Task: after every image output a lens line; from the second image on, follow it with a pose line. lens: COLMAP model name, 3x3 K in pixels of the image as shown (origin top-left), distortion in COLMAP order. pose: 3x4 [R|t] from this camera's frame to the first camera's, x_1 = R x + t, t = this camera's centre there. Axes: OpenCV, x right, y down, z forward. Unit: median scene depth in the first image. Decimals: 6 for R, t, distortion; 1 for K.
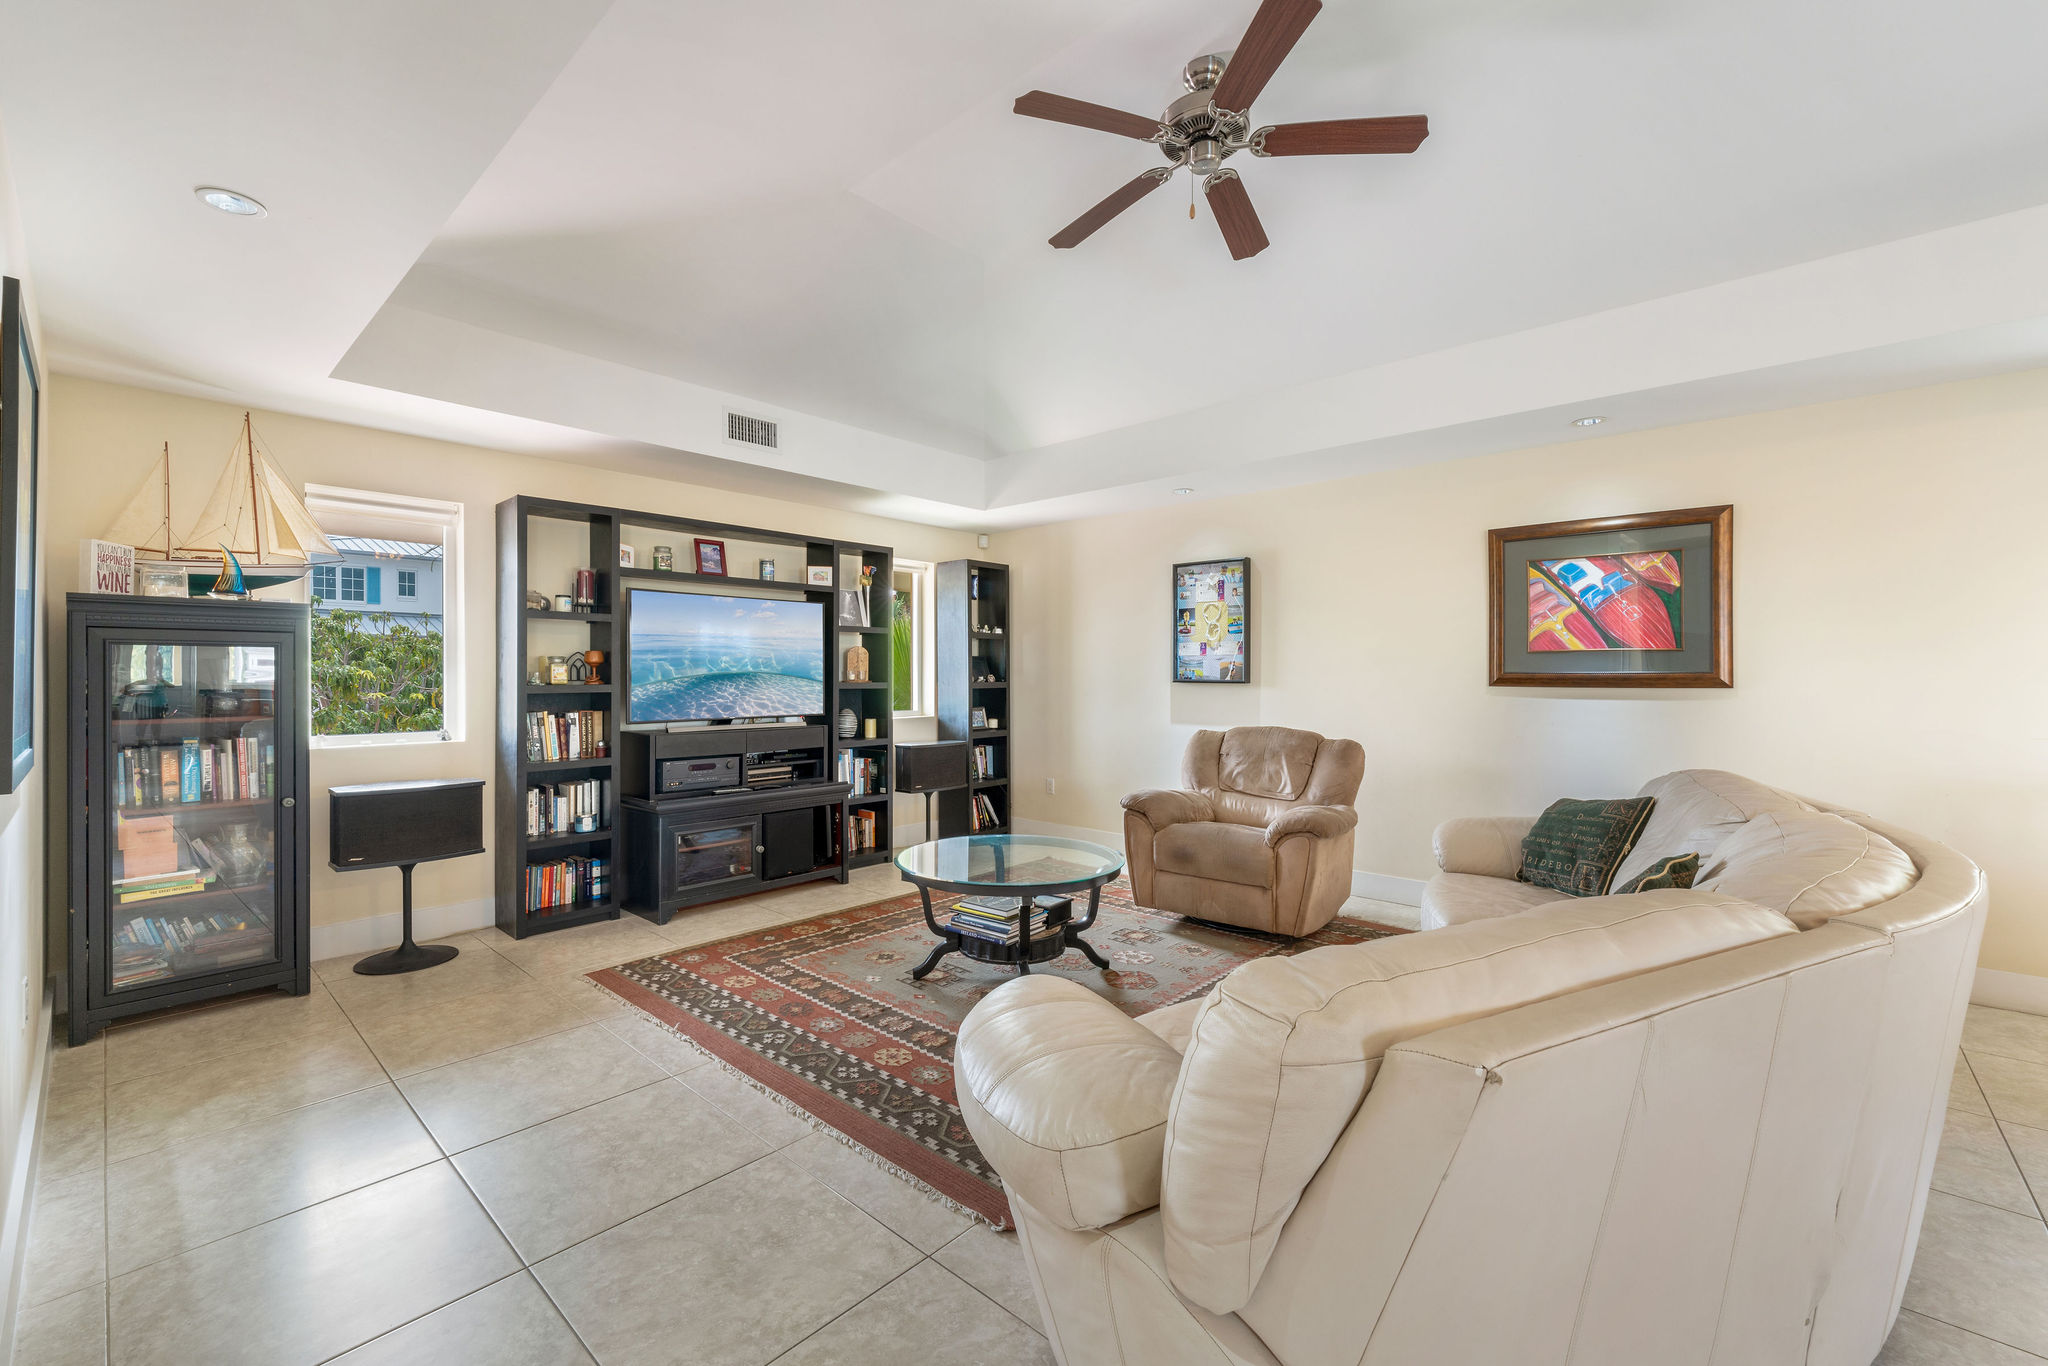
lens RADIAL K [[835.4, 0, 1017.3], [0, 835.4, 690.9], [0, 0, 1]] dist [-0.001458, -0.000490]
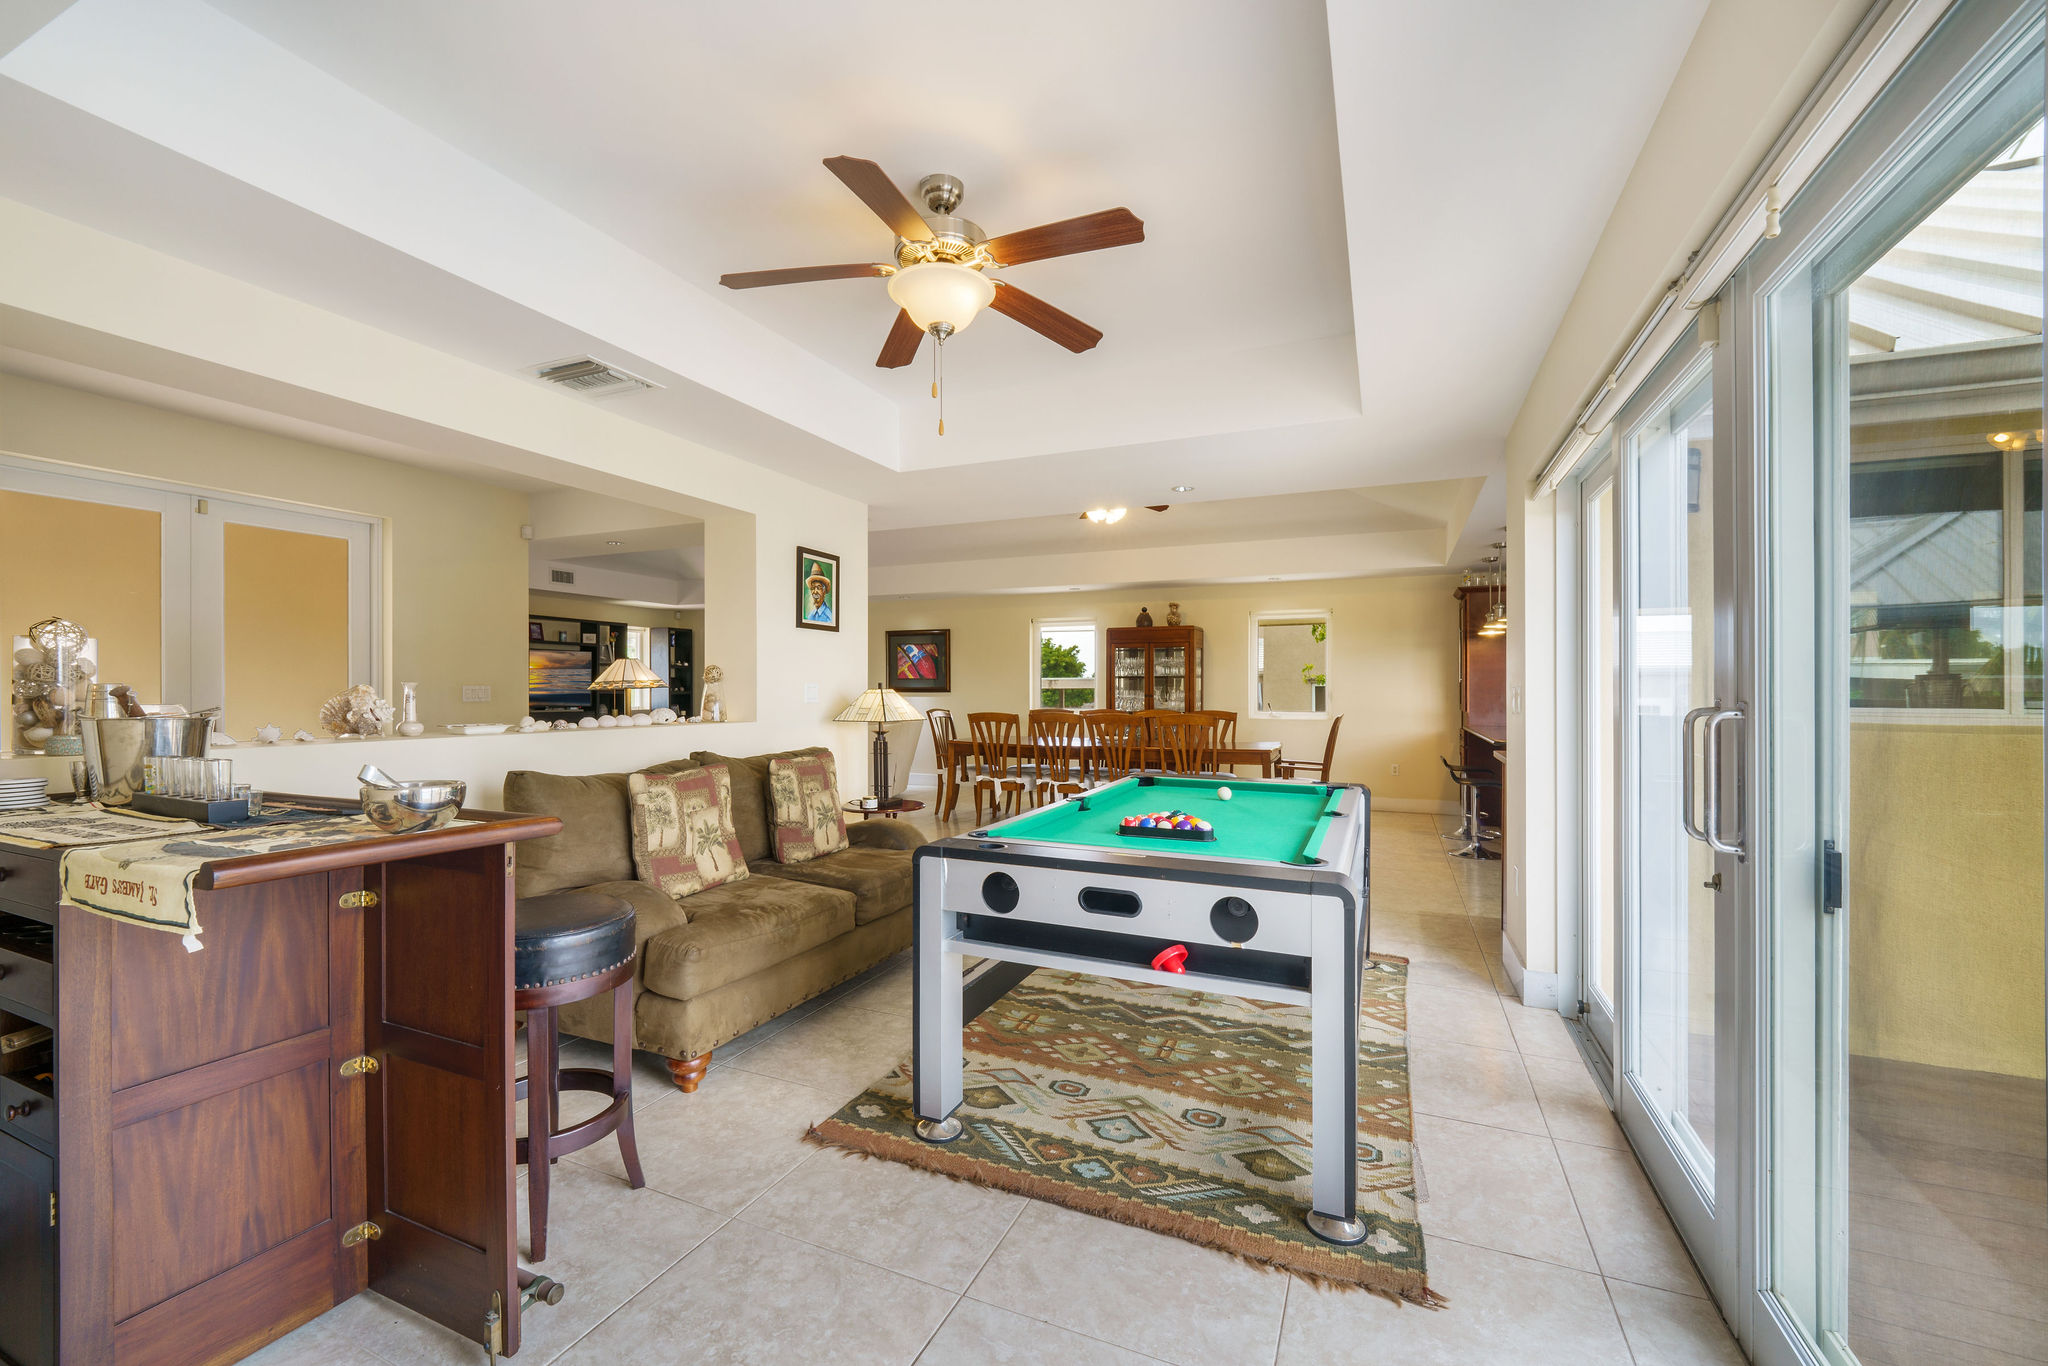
lens RADIAL K [[835.4, 0, 1017.3], [0, 835.4, 690.9], [0, 0, 1]] dist [-0.001458, -0.000490]
pose [[0.947852, -0.000084, 0.318711, 0.131408], [0.004214, 0.999916, -0.012267, 0.024676], [-0.318683, 0.012970, 0.947772, -1.606192]]
